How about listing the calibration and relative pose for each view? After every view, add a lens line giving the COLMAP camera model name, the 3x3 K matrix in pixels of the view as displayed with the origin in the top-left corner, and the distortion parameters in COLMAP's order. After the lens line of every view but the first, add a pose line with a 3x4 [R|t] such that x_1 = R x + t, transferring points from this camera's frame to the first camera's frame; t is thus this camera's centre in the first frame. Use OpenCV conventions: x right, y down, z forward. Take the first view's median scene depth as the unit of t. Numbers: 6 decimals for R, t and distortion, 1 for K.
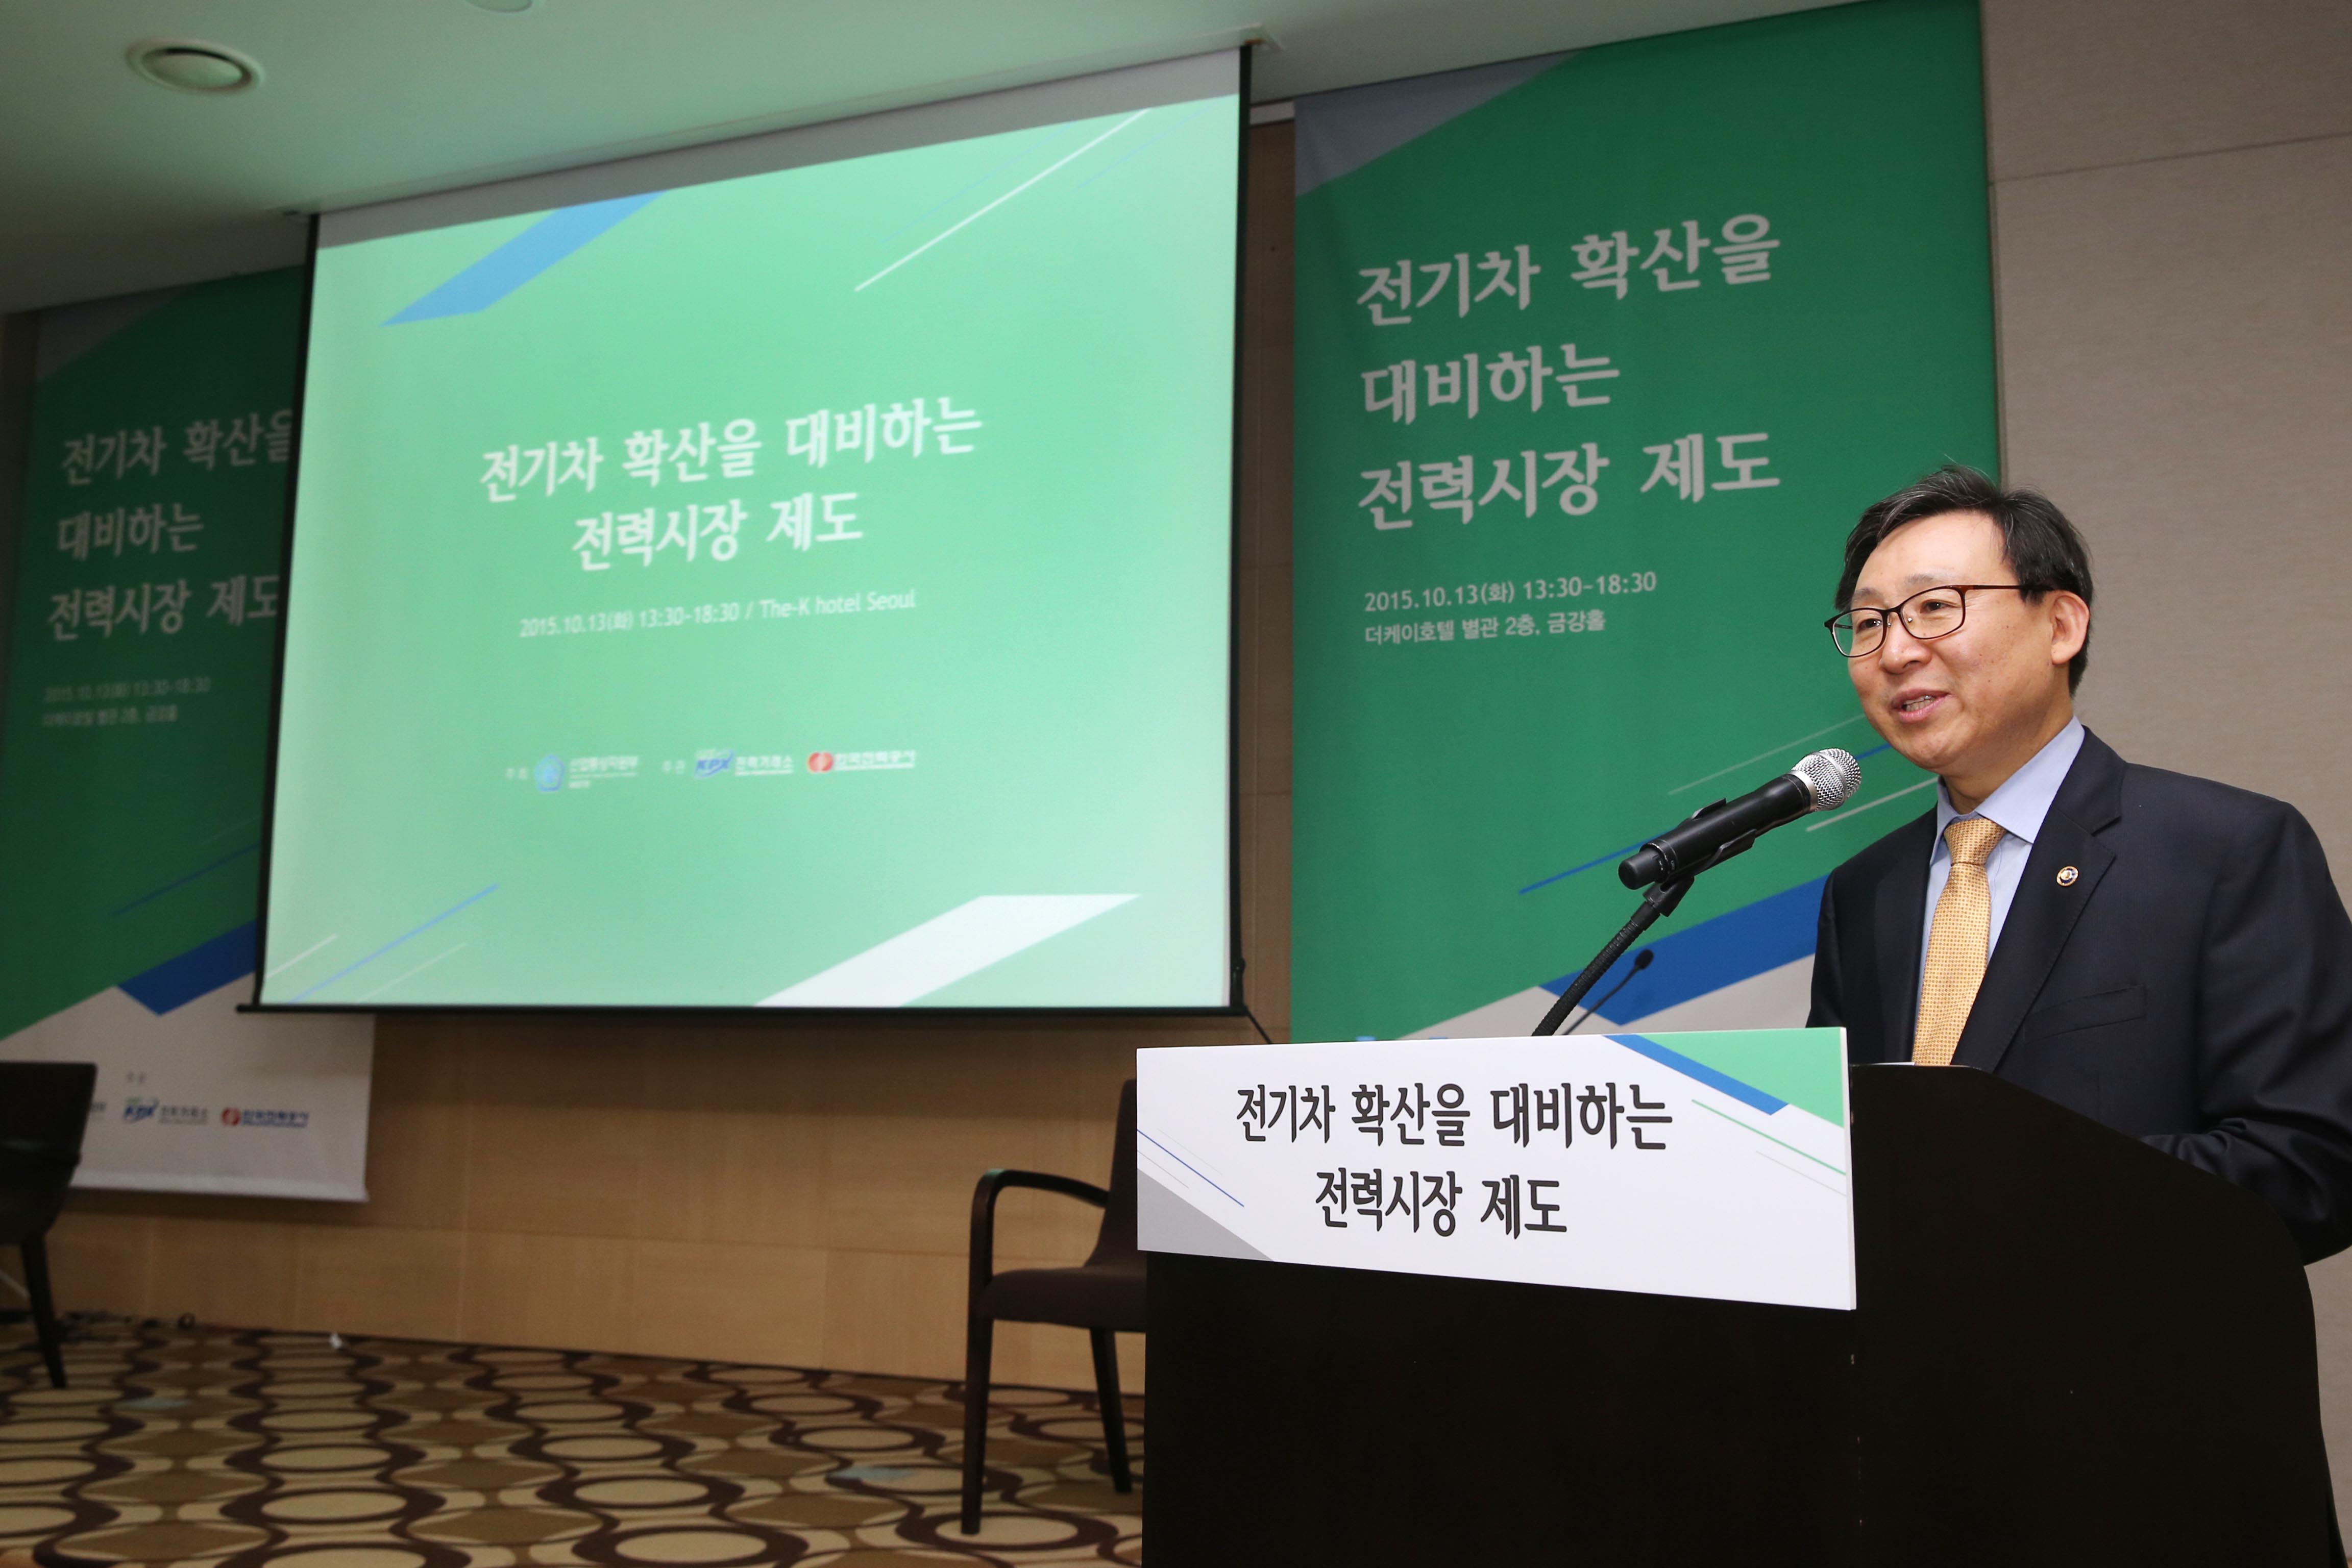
lens RADIAL K [[2368.7, 0, 1168.8], [0, 2368.7, 726.8], [0, 0, 1]] dist [-0.038174, -0.005567]
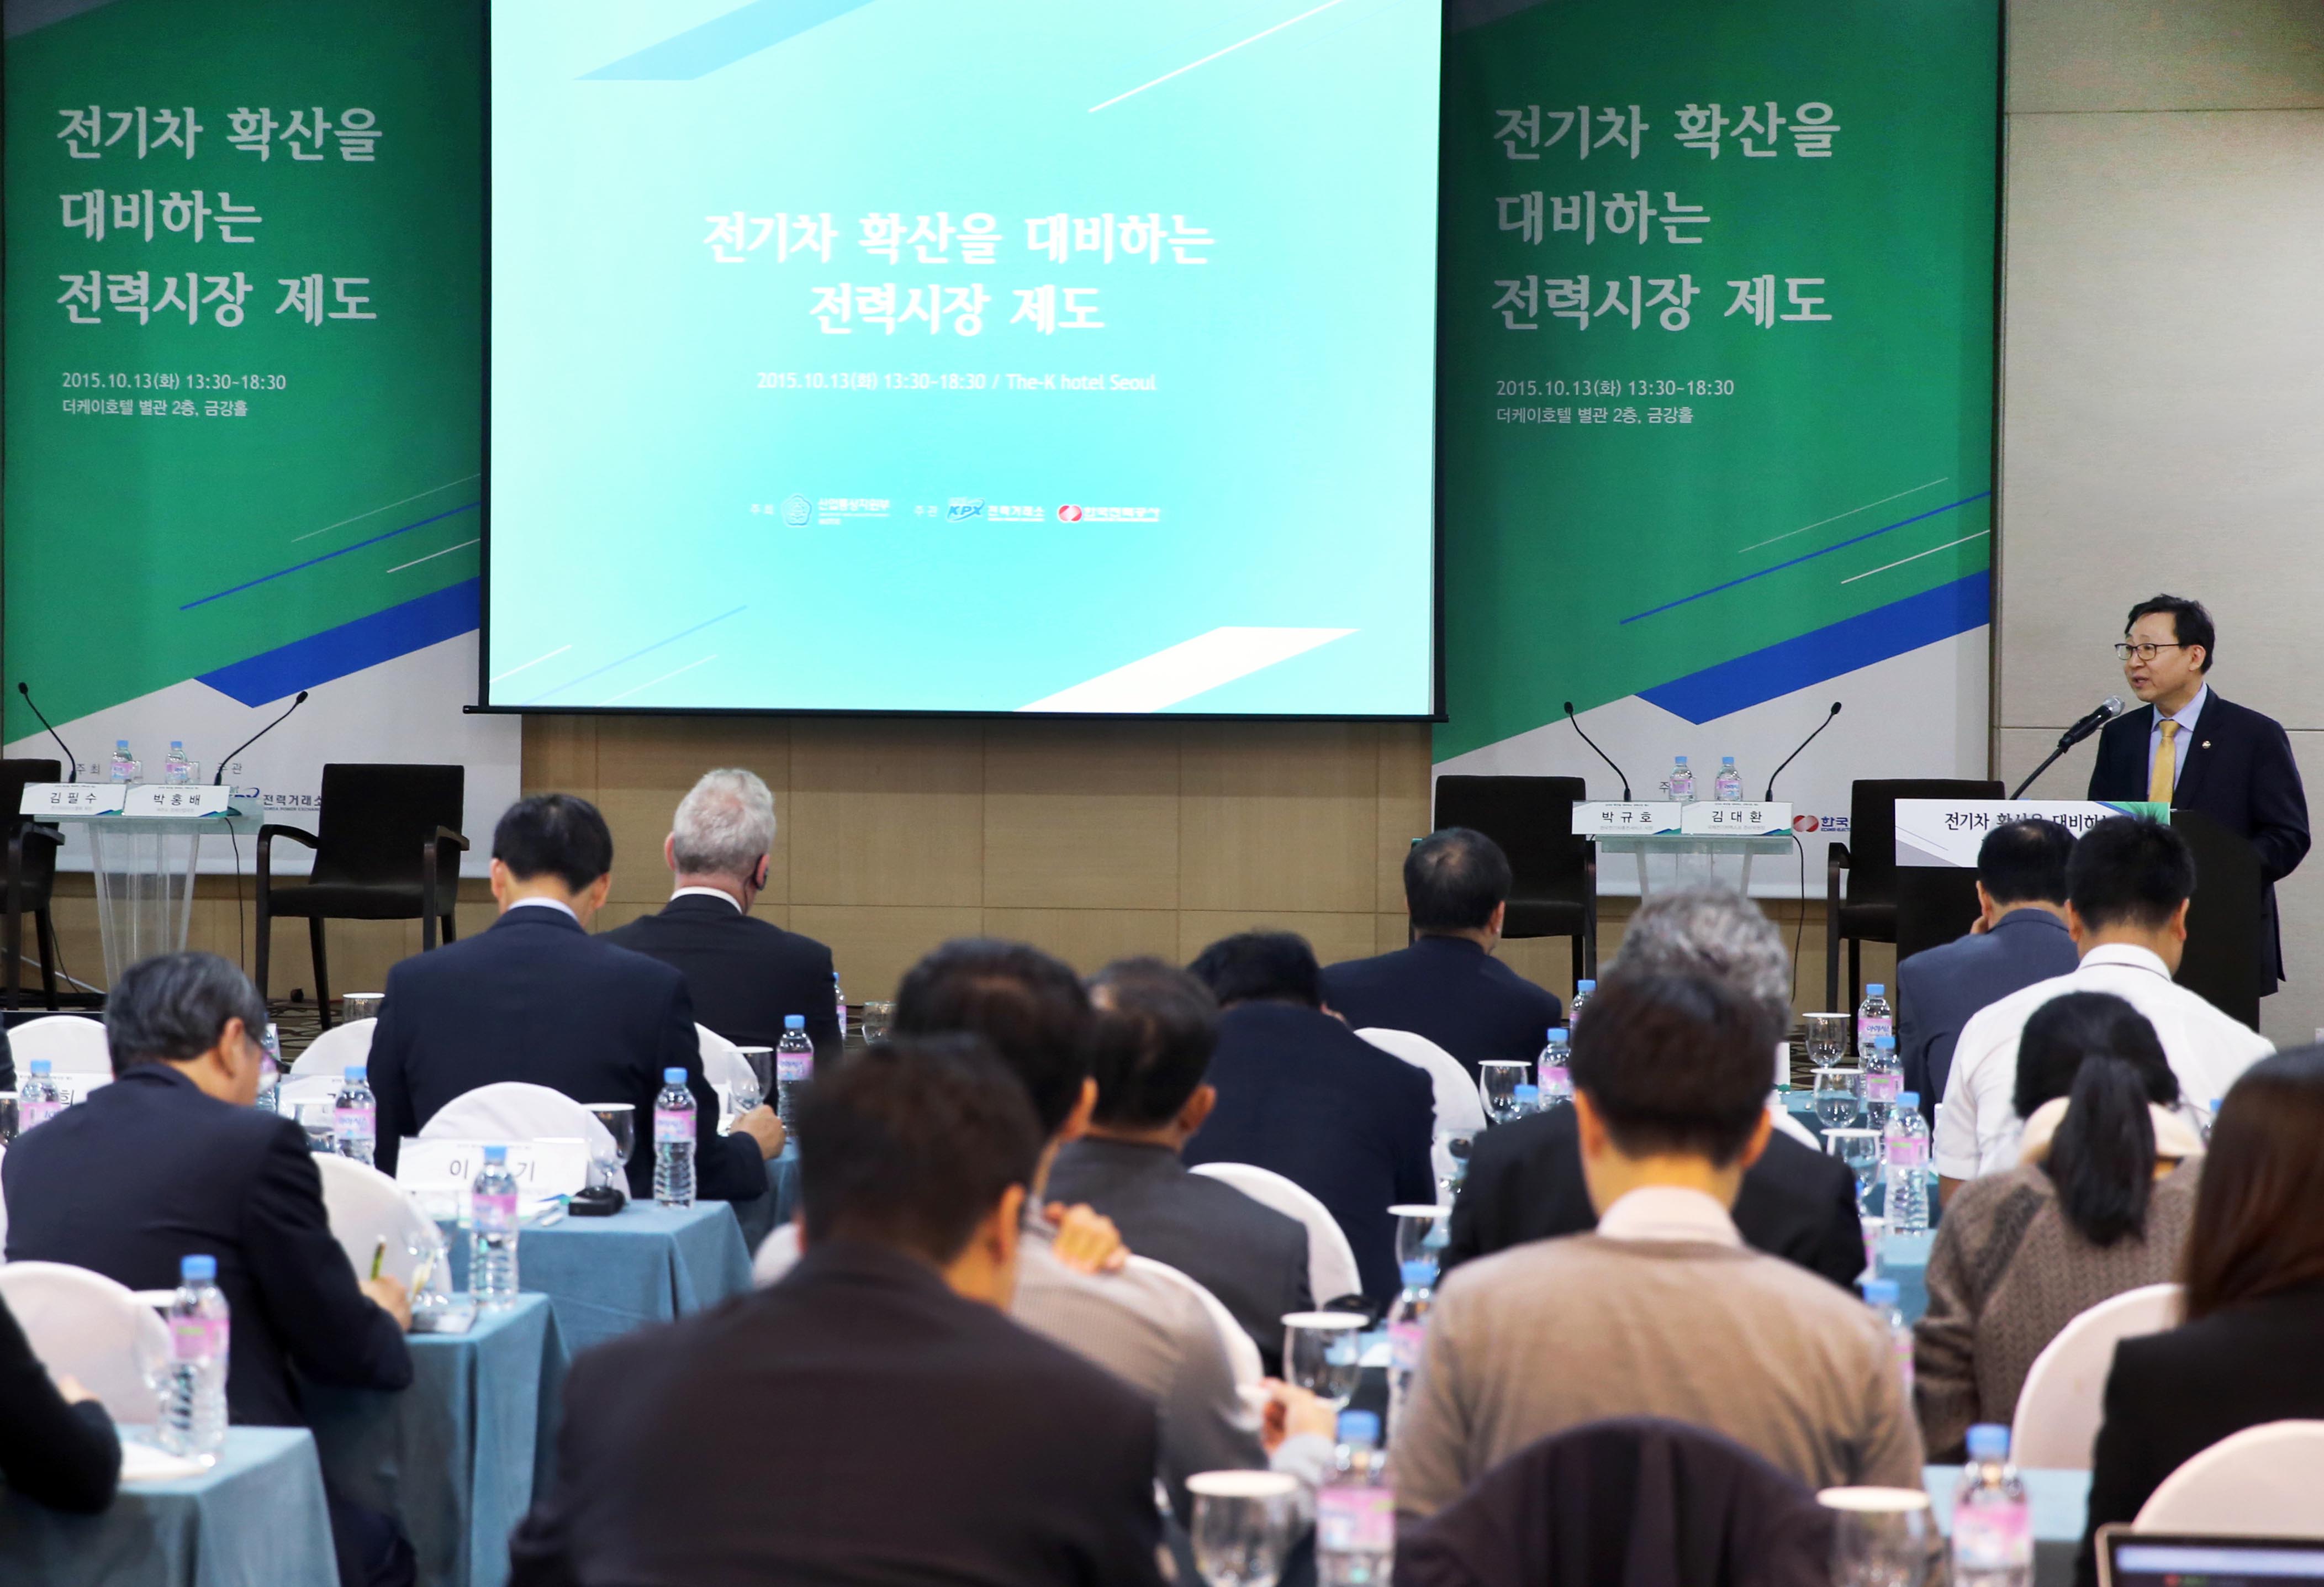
lens RADIAL K [[4259.9, 0, 1162.0], [0, 4259.9, 793.5], [0, 0, 1]] dist [0.080827, 0.218422]
pose [[0.962496, -0.015791, 0.270838, -2.660831], [-0.033804, 0.983544, 0.177477, -0.894170], [-0.269183, -0.179977, 0.946123, -4.269887]]
